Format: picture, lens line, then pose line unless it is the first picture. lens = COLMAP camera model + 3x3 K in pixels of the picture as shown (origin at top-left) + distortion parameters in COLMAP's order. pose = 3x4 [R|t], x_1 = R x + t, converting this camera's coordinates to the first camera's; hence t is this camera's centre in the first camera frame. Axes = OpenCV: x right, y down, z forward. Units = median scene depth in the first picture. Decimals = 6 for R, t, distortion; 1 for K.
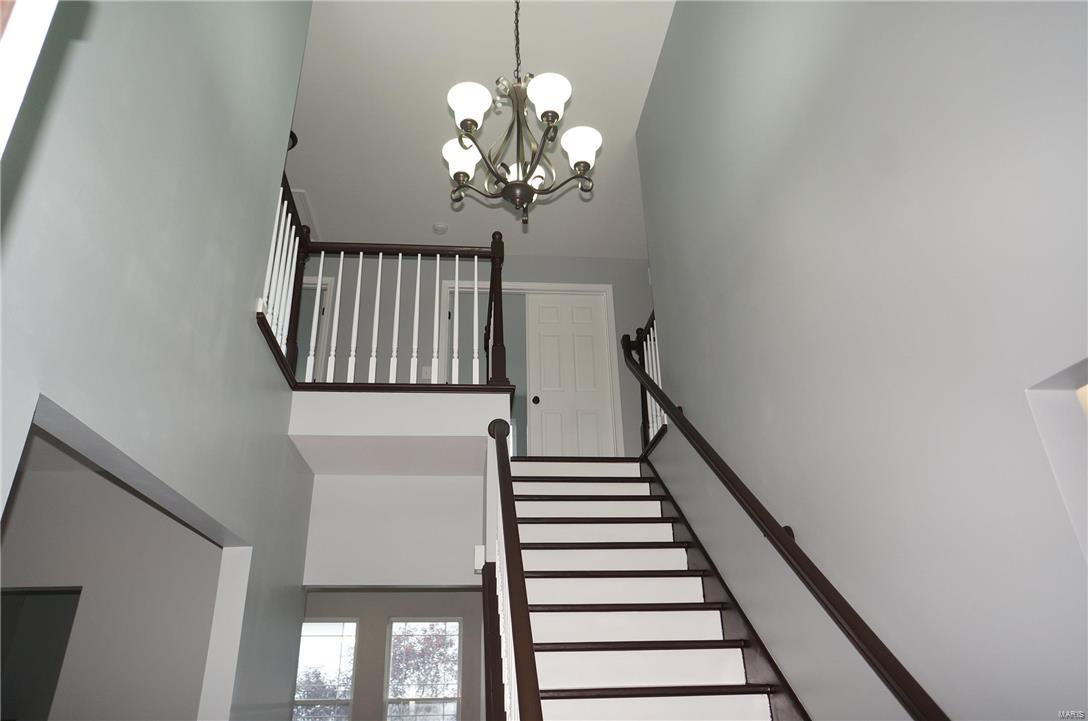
lens RADIAL K [[729.1, 0, 531.0], [0, 729.1, 355.4], [0, 0, 1]] dist [-0.063303, 0.086963]
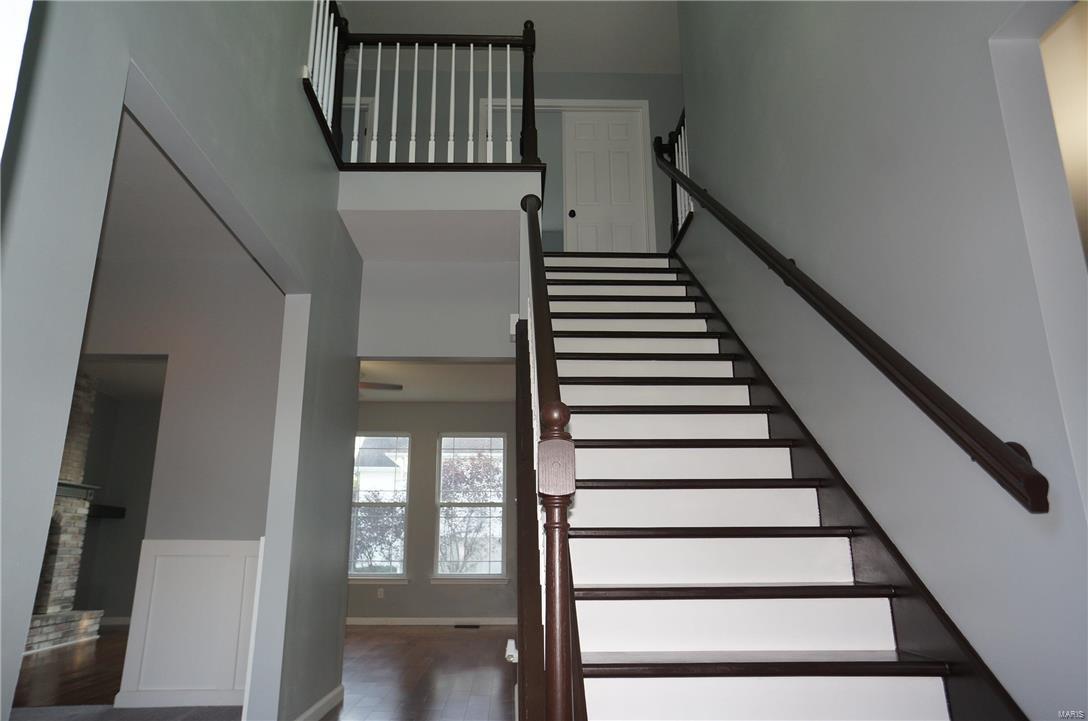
lens RADIAL K [[729.1, 0, 531.0], [0, 729.1, 355.4], [0, 0, 1]] dist [-0.063303, 0.086963]
pose [[0.997953, -0.001128, -0.063938, 0.021566], [0.011890, 0.985683, 0.168187, 0.126743], [0.062833, -0.168603, 0.983679, -0.079522]]
